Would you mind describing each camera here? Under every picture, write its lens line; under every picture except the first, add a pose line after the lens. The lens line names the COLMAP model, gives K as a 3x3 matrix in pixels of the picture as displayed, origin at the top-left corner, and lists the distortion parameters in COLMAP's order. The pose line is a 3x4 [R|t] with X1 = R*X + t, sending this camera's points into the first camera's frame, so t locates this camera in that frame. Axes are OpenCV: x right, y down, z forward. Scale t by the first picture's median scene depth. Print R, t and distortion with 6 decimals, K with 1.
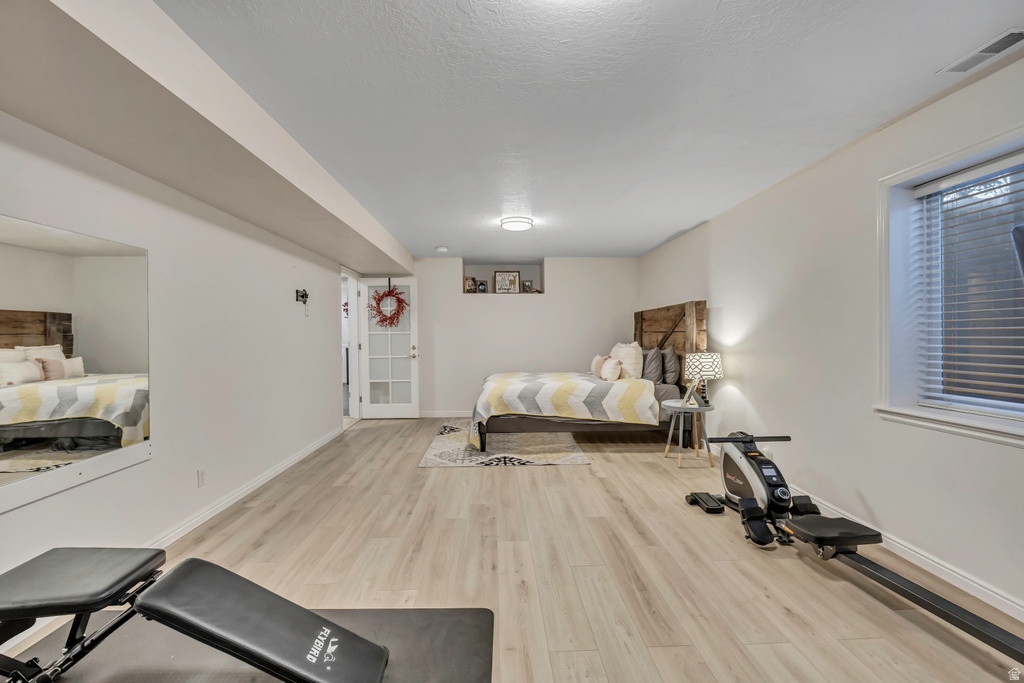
lens RADIAL K [[443.2, 0, 509.6], [0, 443.2, 332.5], [0, 0, 1]] dist [-0.001789, 0.000086]
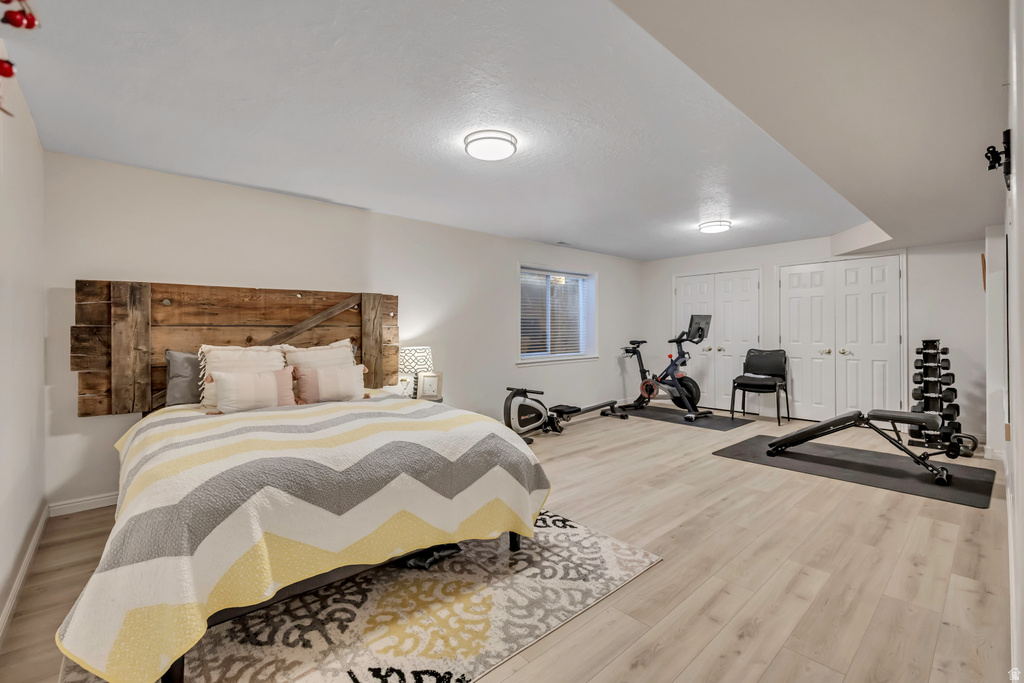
lens RADIAL K [[443.2, 0, 509.6], [0, 443.2, 332.5], [0, 0, 1]] dist [-0.001789, 0.000086]
pose [[-0.641603, 0.011683, 0.766948, -0.636115], [0.006492, 0.999931, -0.009802, 0.028793], [-0.767009, -0.001310, -0.641635, 1.863686]]
